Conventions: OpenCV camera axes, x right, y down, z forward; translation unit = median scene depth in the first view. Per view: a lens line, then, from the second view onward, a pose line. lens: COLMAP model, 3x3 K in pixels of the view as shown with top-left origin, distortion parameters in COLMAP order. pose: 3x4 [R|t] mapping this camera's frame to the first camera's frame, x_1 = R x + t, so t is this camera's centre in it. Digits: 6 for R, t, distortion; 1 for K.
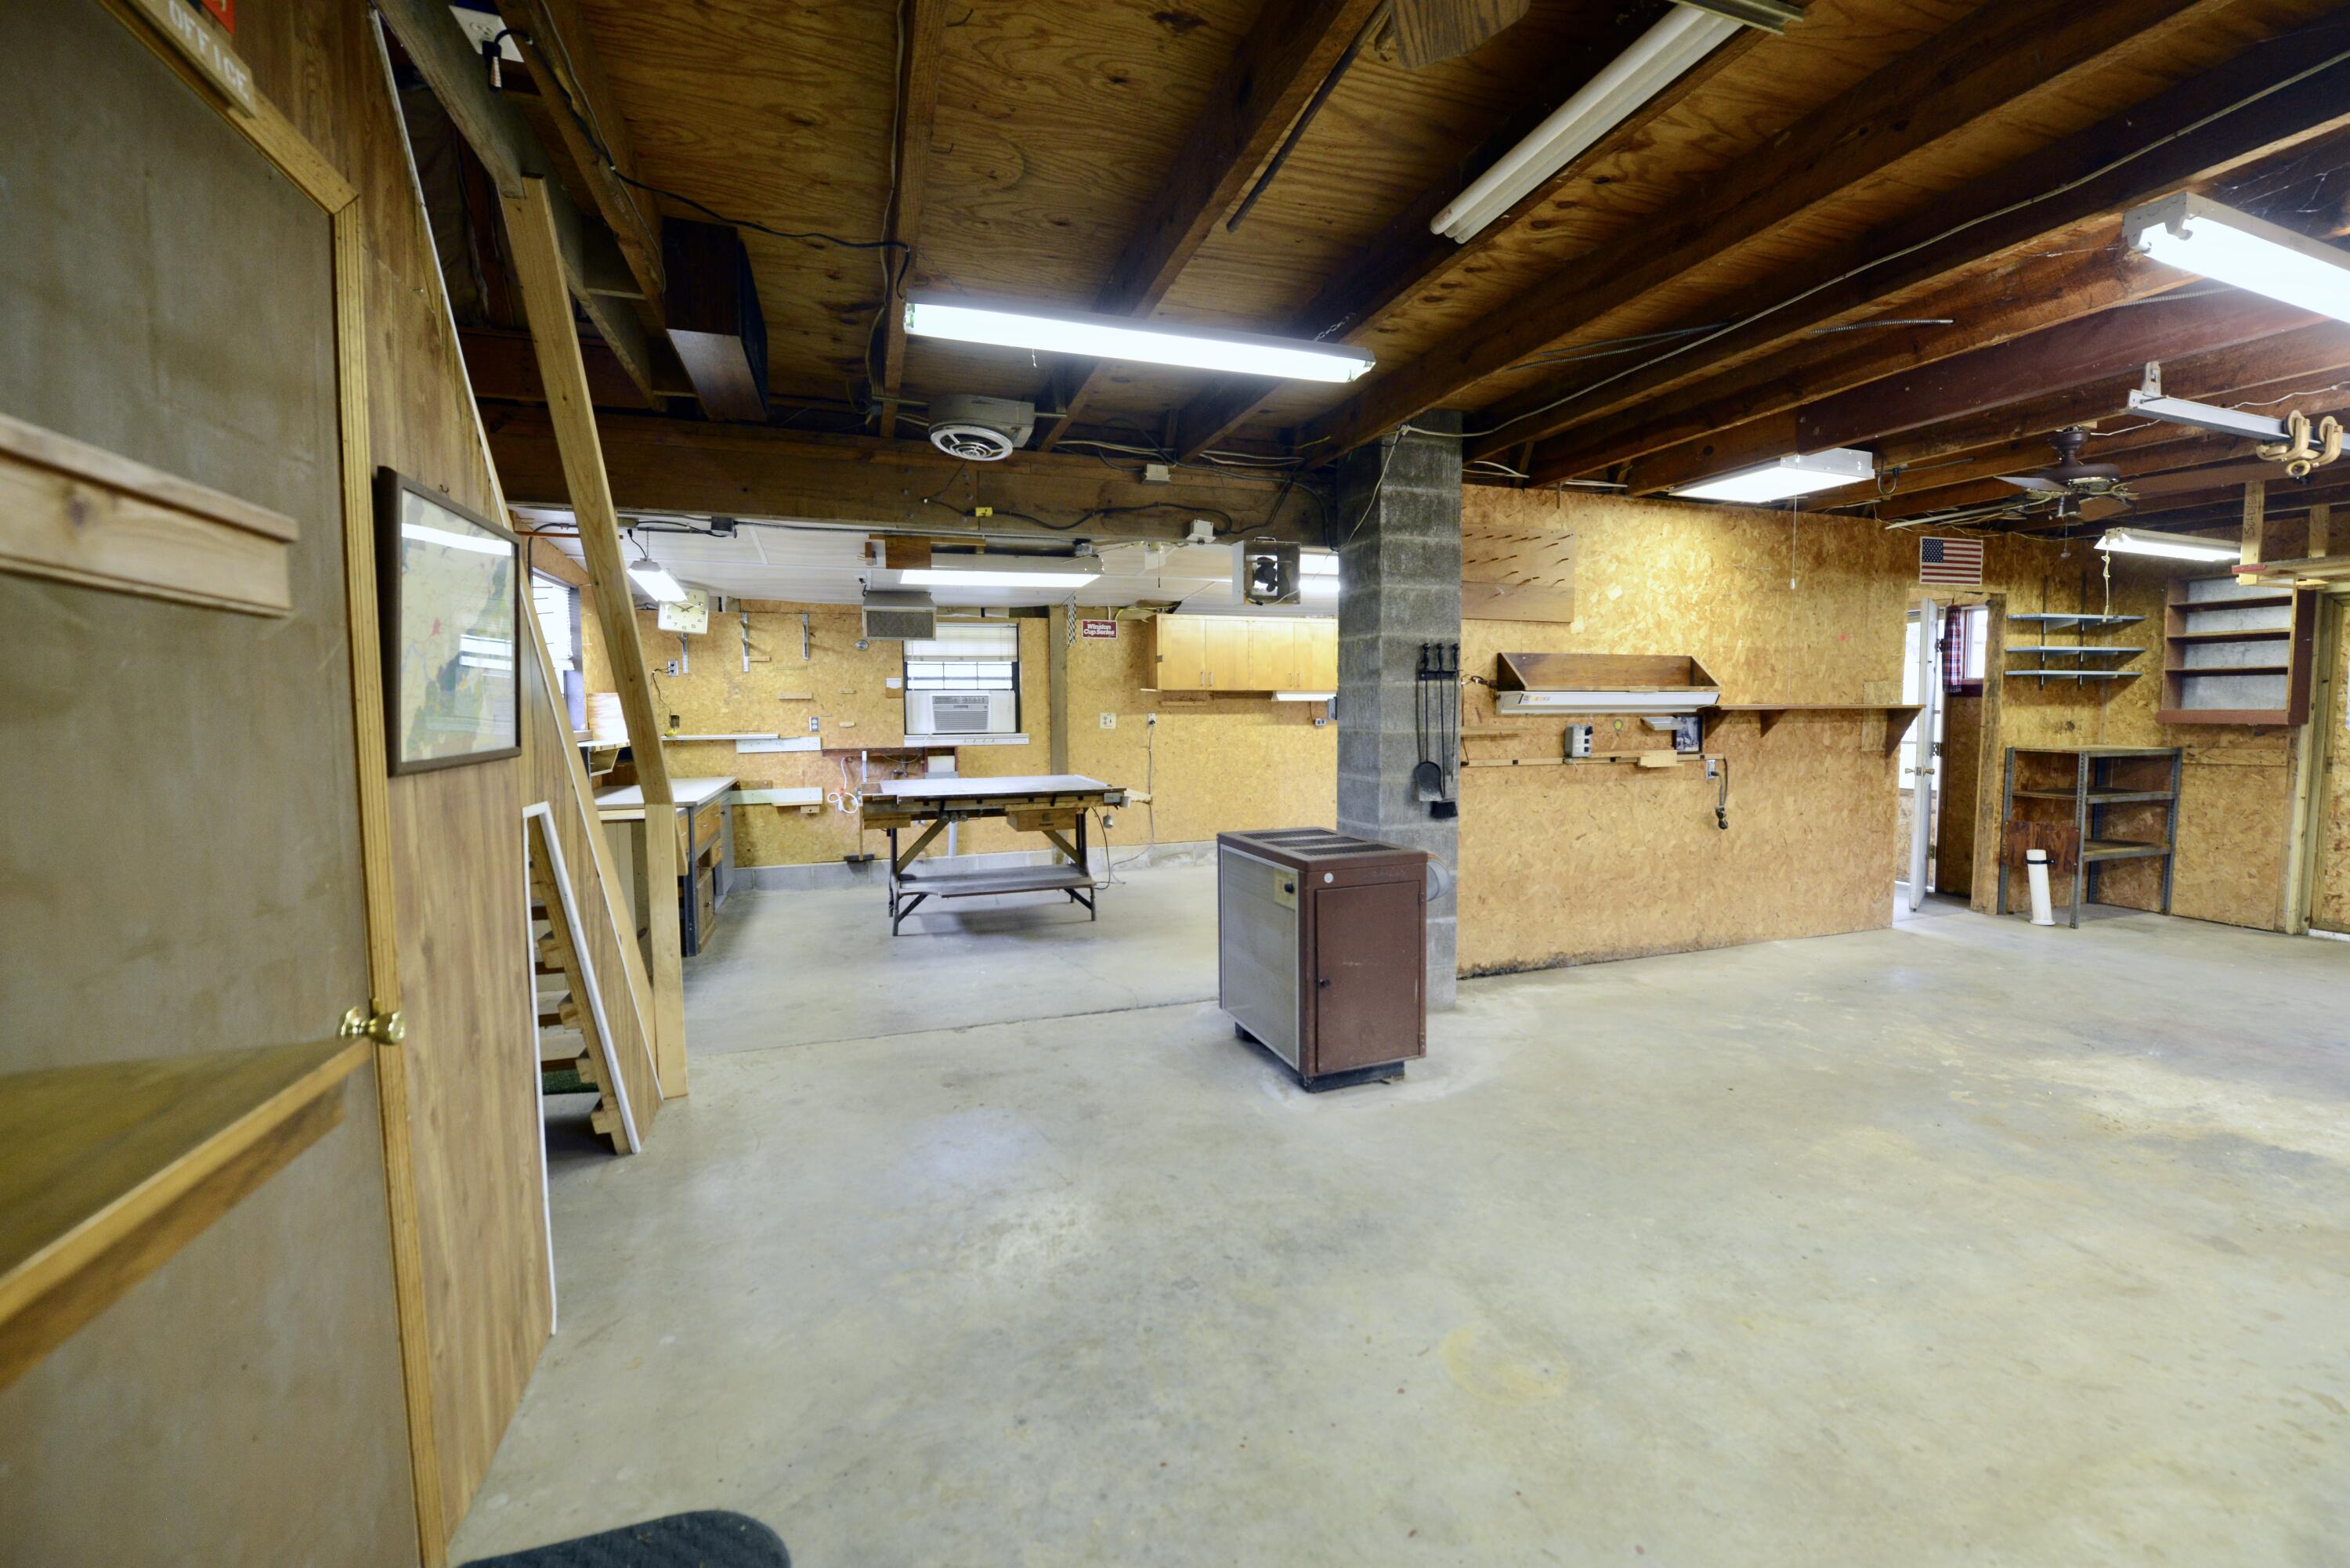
lens RADIAL K [[930.3, 0, 1170.4], [0, 930.3, 763.9], [0, 0, 1]] dist [-0.019084, -0.001111]
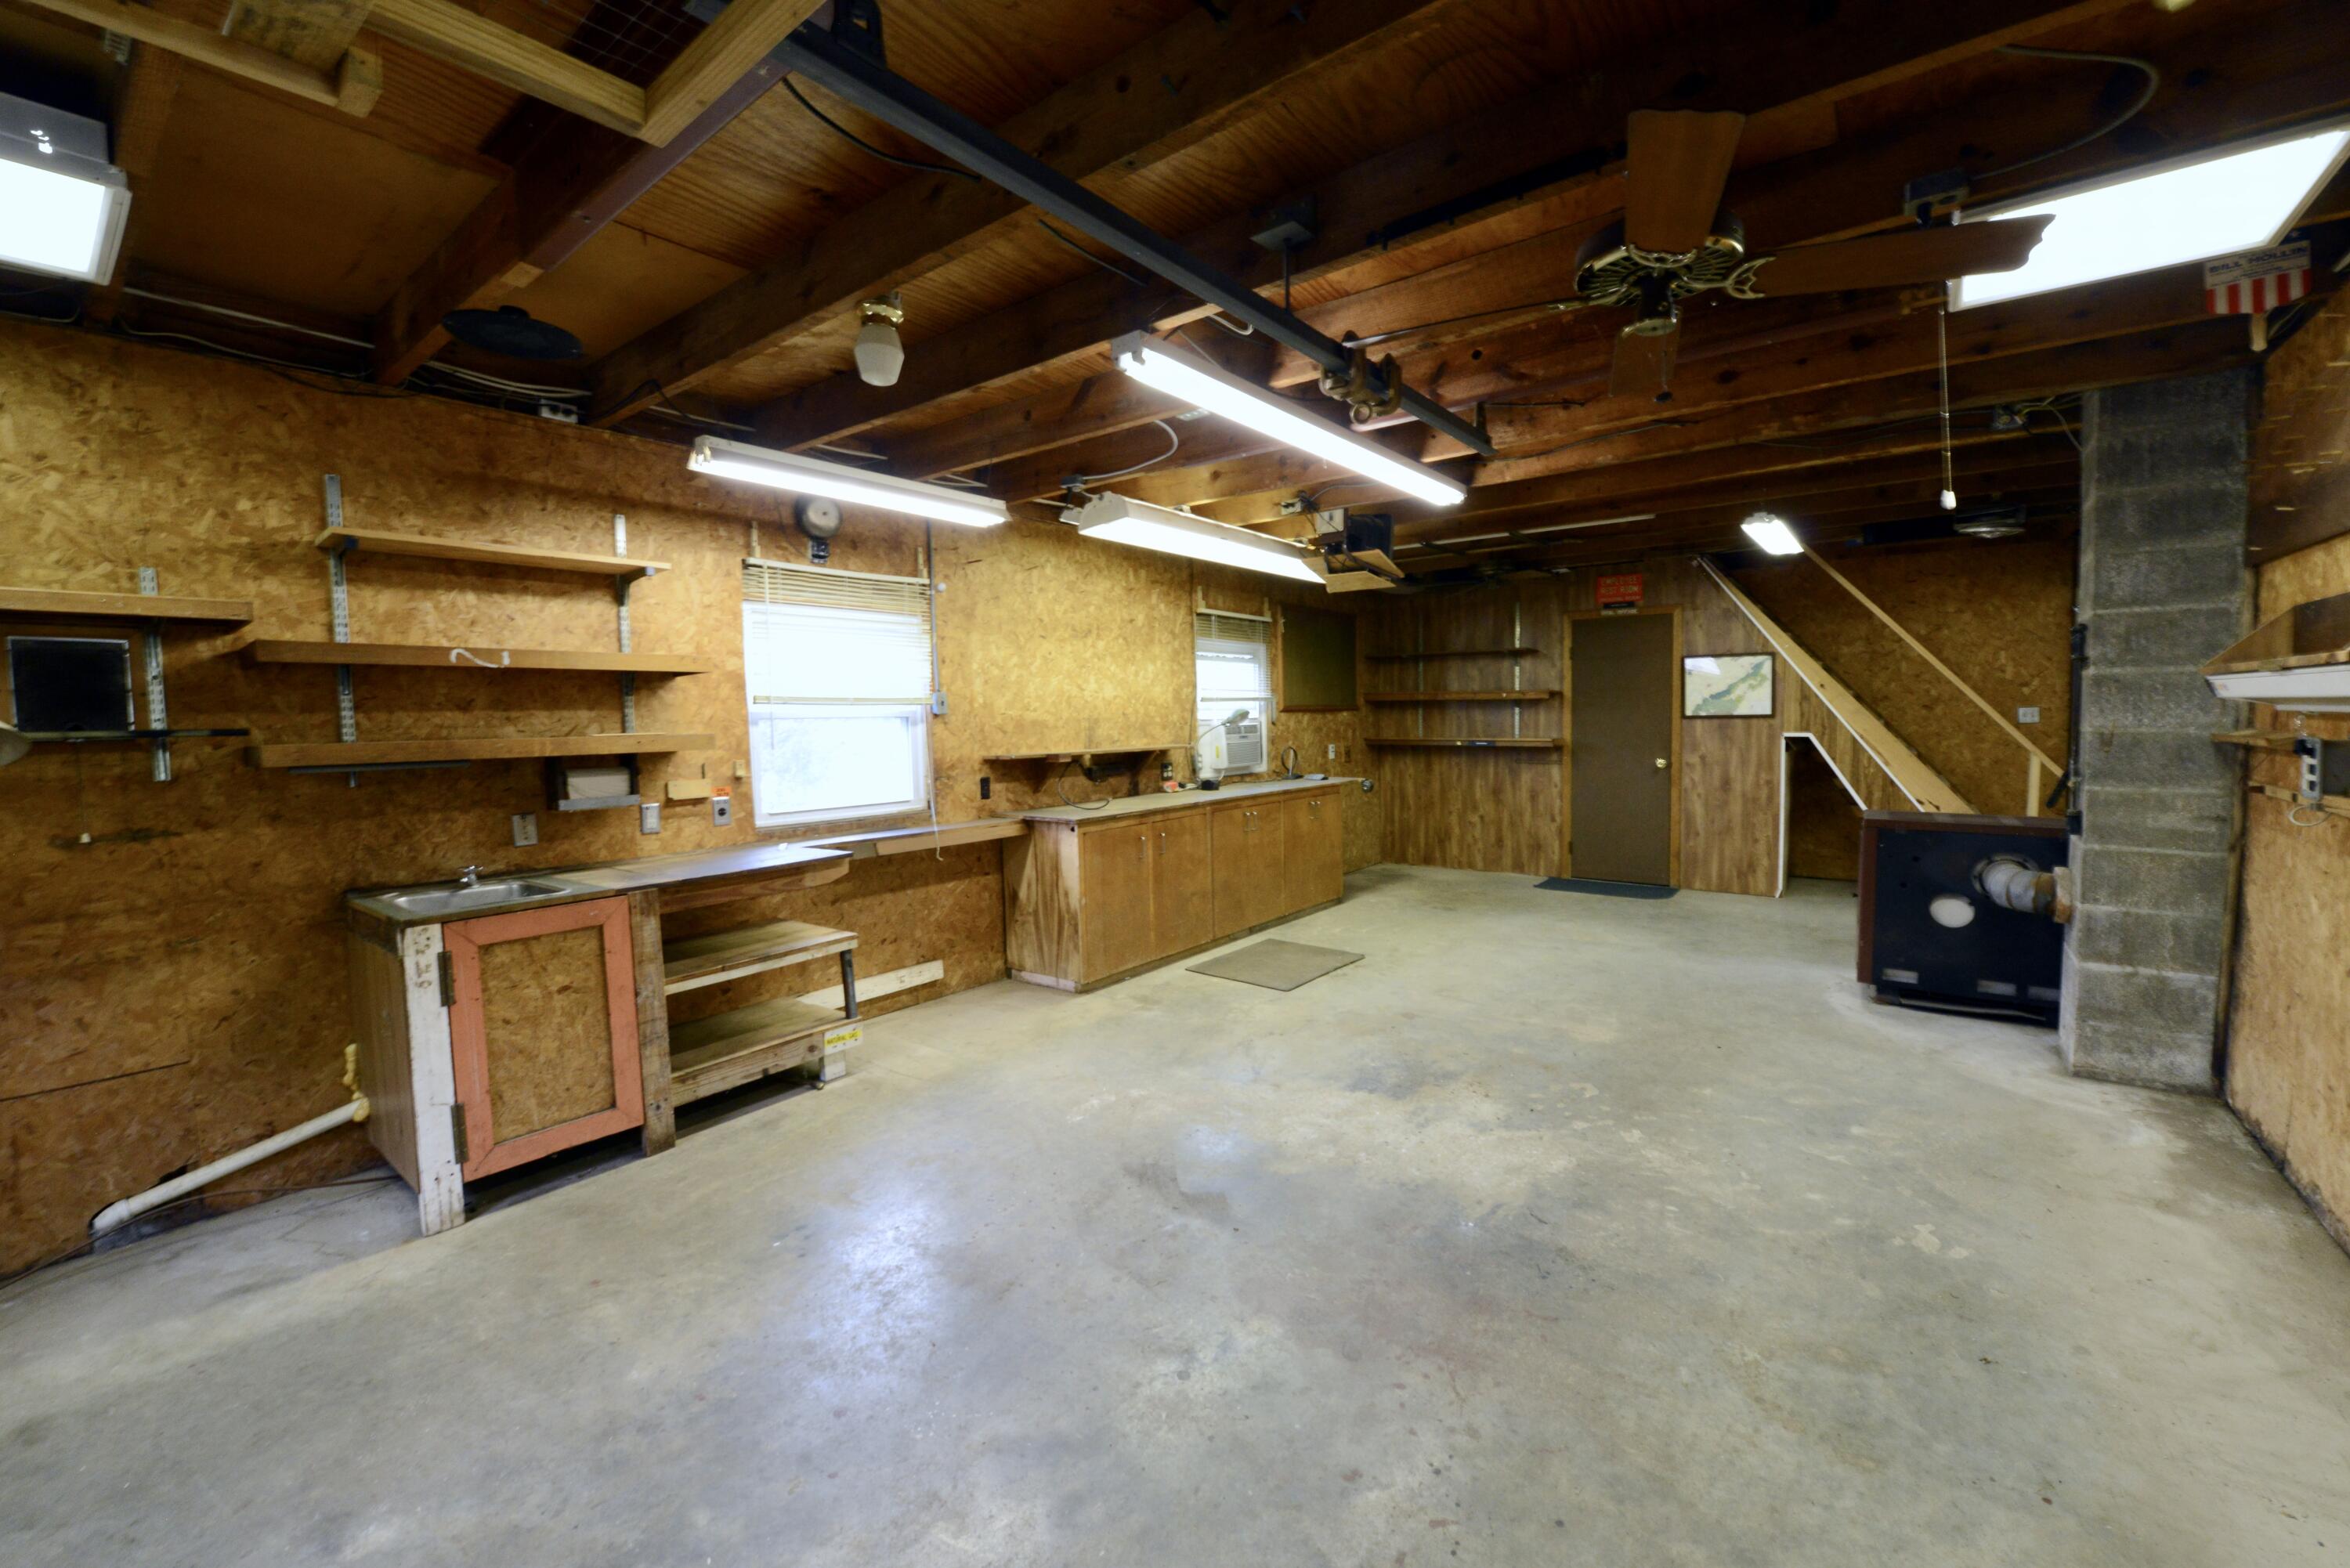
lens RADIAL K [[930.3, 0, 1170.4], [0, 930.3, 763.9], [0, 0, 1]] dist [-0.019084, -0.001111]
pose [[-0.833474, 0.049670, -0.550321, 1.716286], [-0.012913, 0.993929, 0.109266, -0.099209], [0.552407, 0.098177, -0.827773, 1.486311]]
